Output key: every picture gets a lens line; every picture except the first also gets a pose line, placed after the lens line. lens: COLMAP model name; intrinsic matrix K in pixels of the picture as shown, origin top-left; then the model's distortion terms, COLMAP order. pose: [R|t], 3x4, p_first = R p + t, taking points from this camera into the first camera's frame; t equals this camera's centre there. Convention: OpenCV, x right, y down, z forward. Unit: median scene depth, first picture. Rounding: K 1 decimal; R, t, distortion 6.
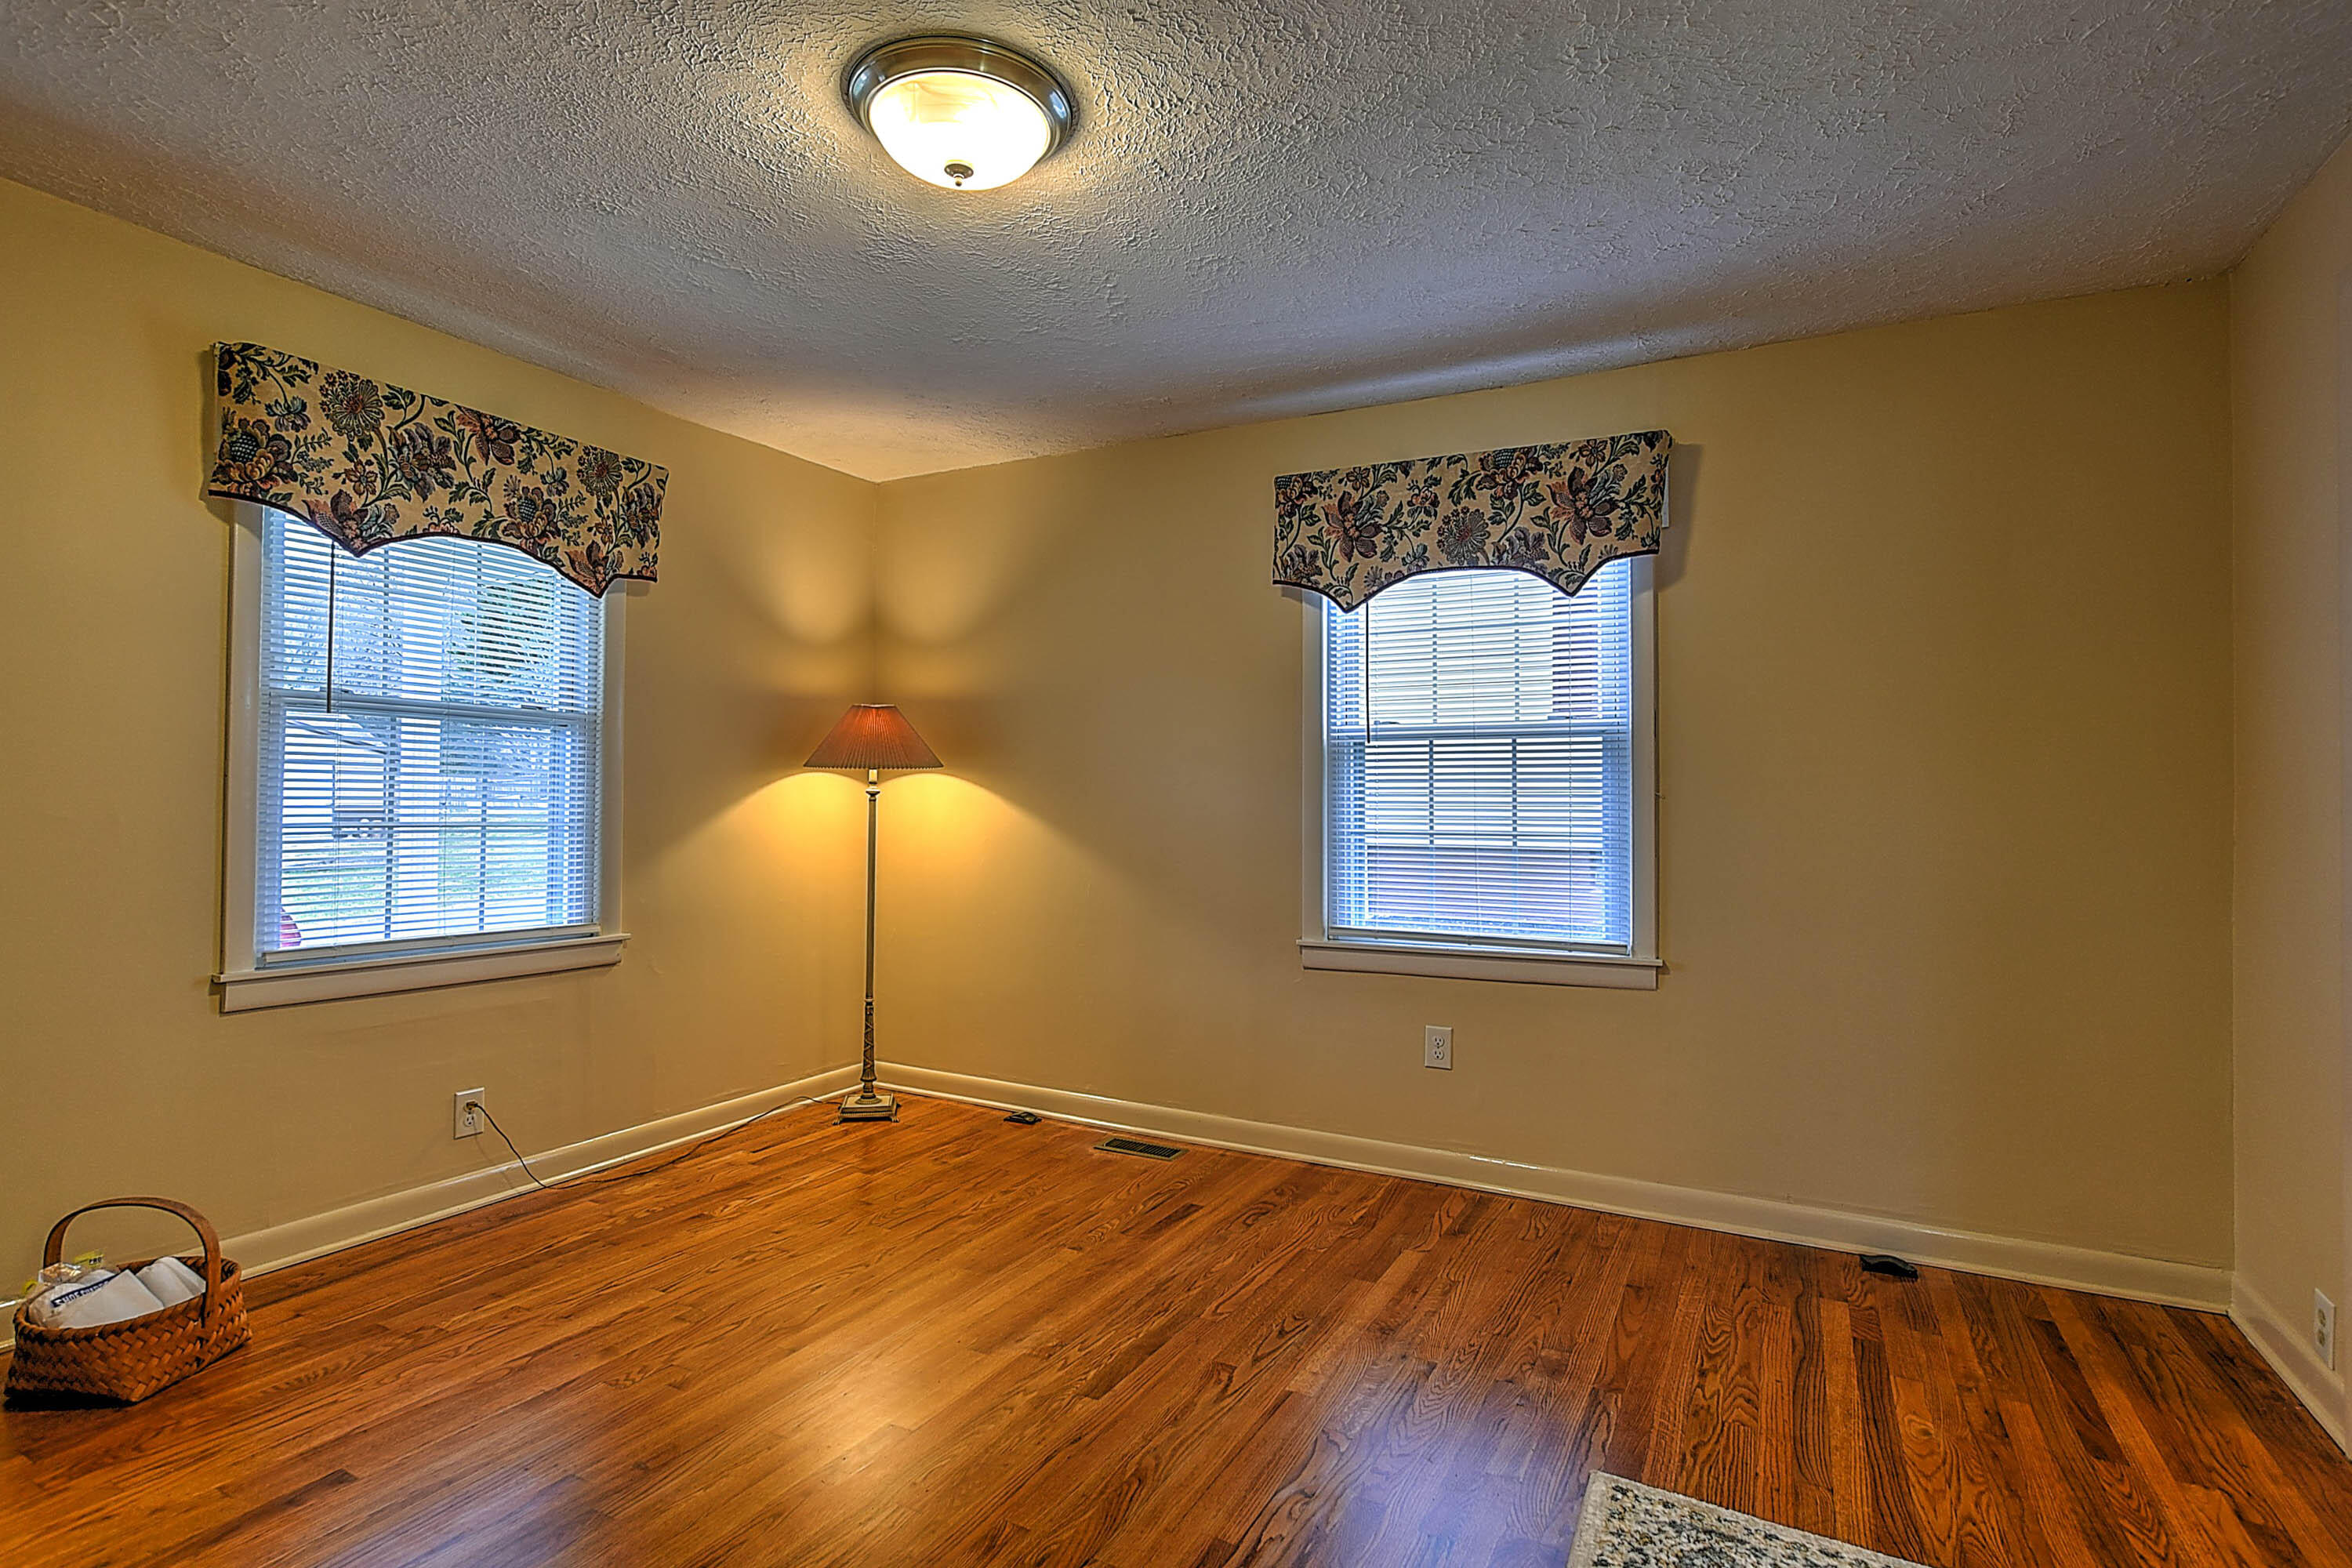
lens RADIAL K [[1160.2, 0, 1173.7], [0, 1160.2, 788.7], [0, 0, 1]] dist [-0.008426, 0.001571]
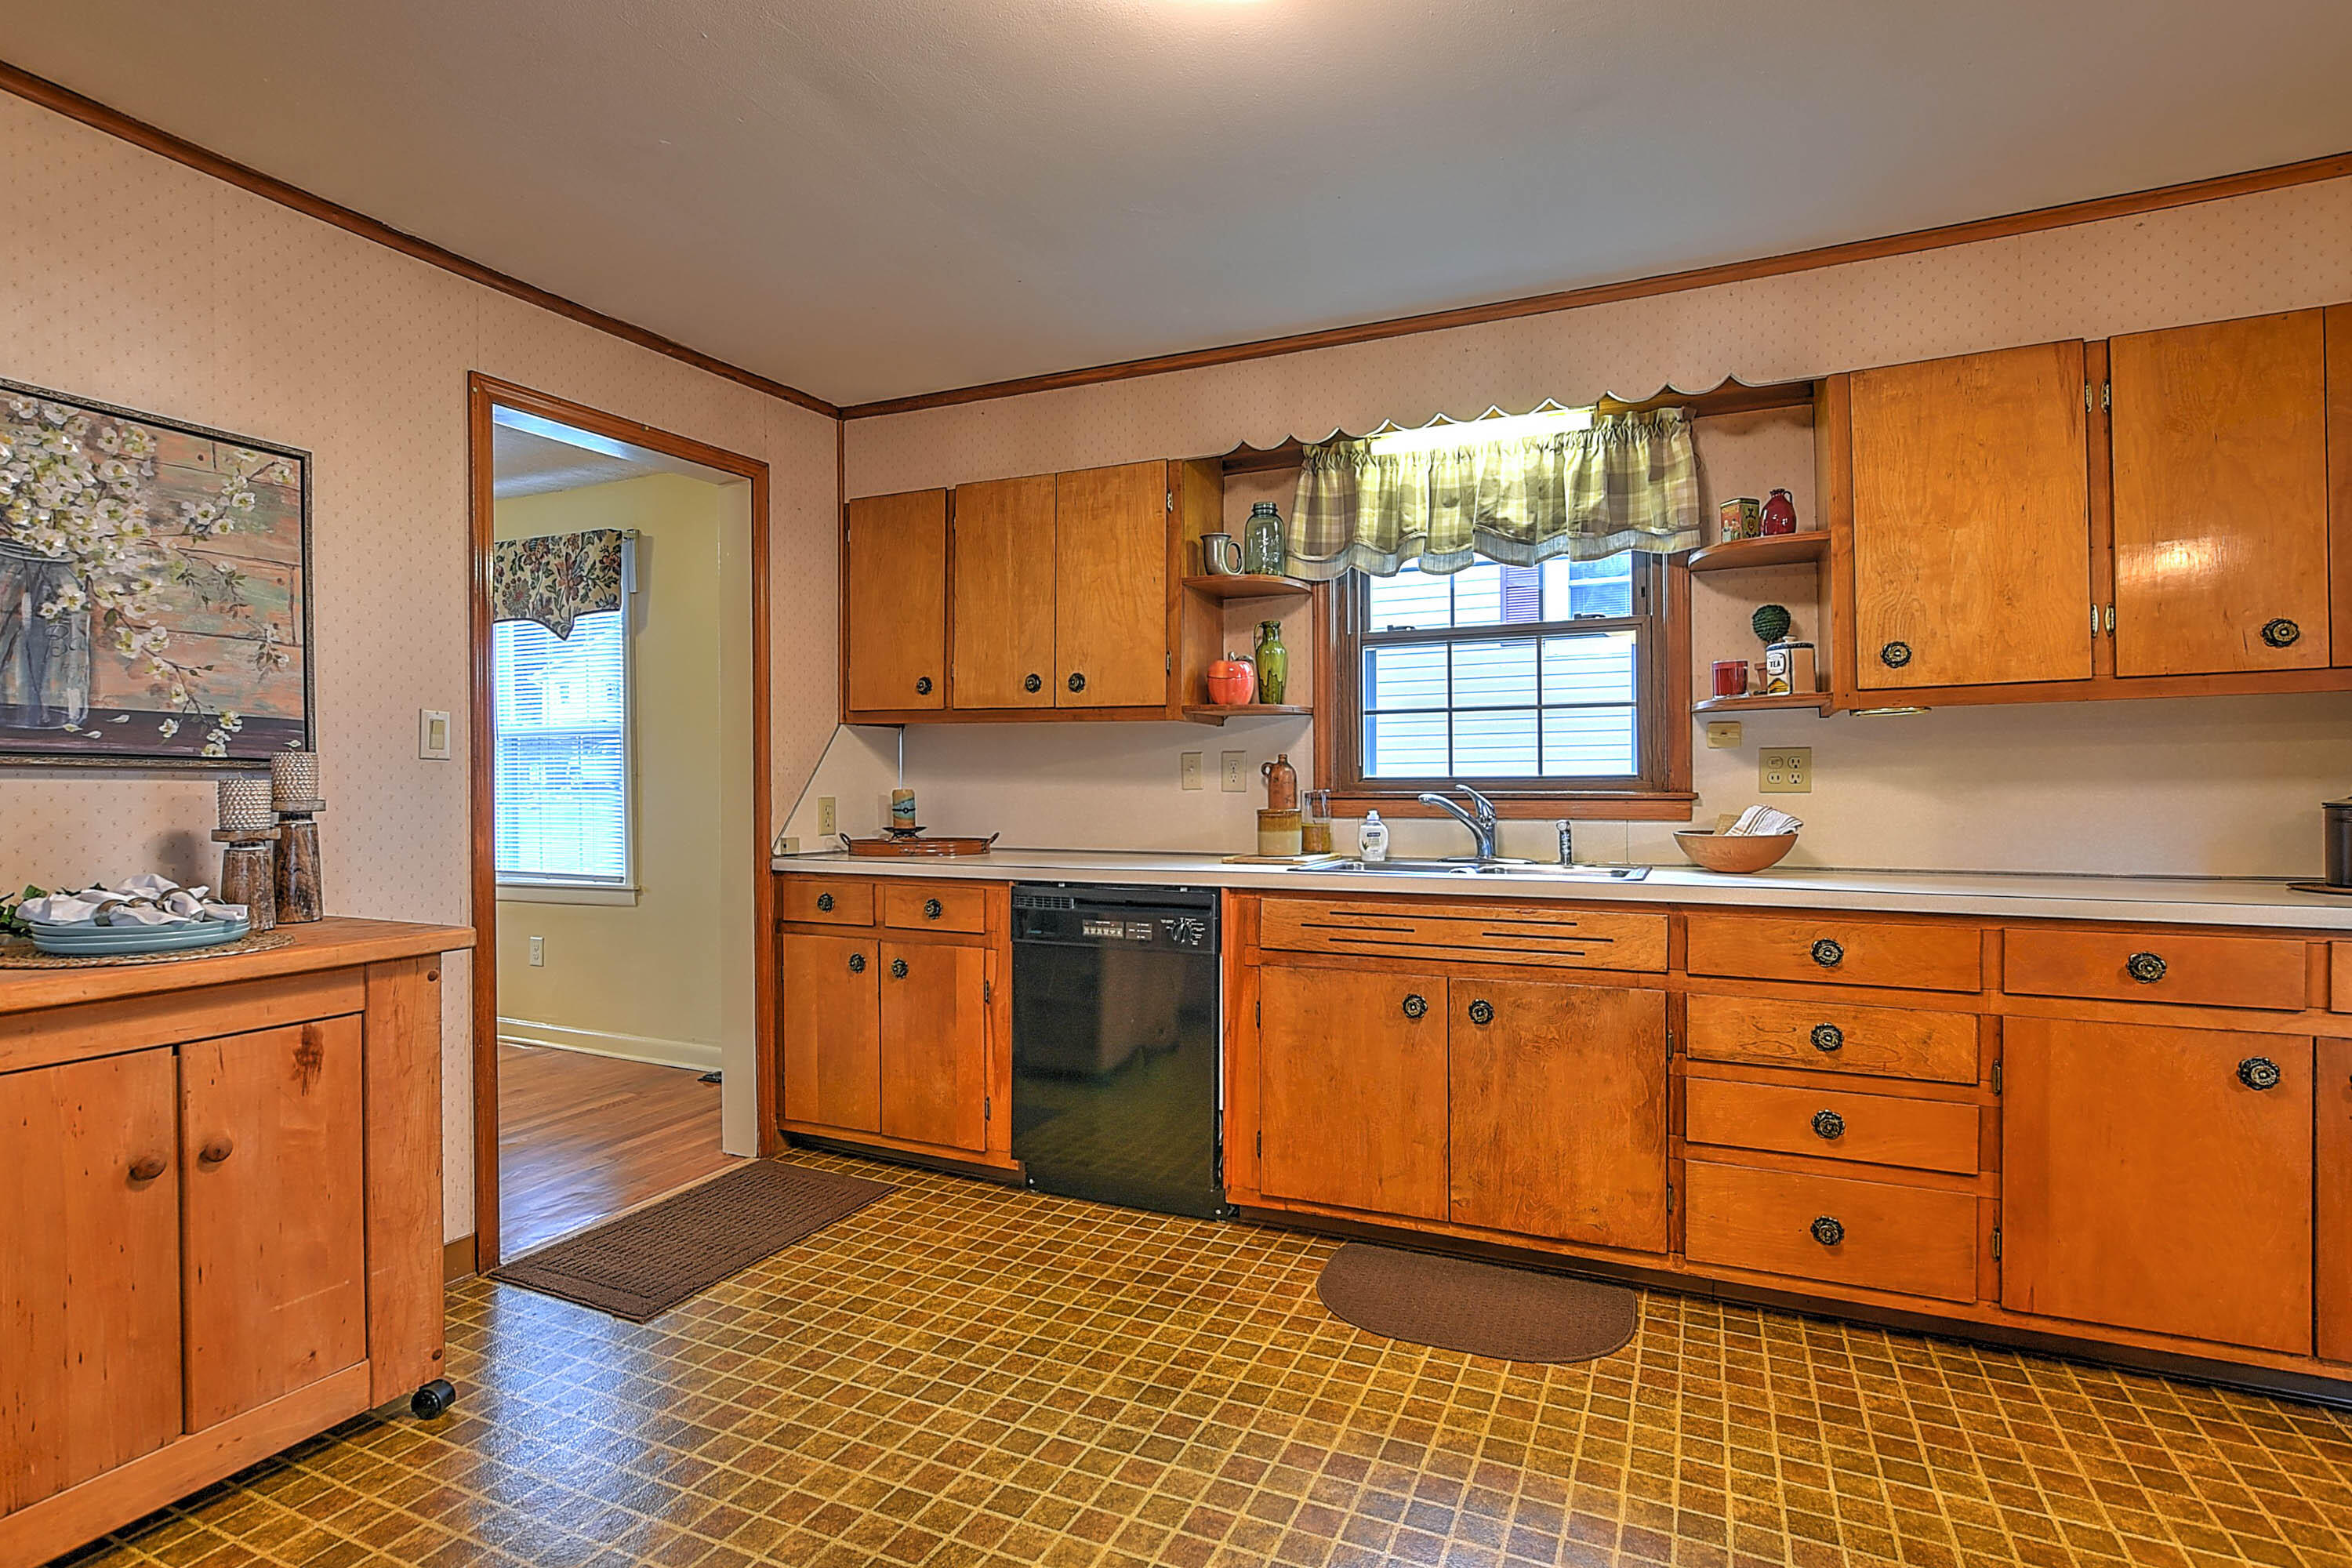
lens RADIAL K [[1160.2, 0, 1177.6], [0, 1160.2, 782.3], [0, 0, 1]] dist [-0.008426, 0.001571]
pose [[0.999223, -0.011076, 0.037837, 1.039151], [0.010738, 0.999901, 0.009123, 0.009452], [-0.037934, -0.008710, 0.999242, -0.489118]]
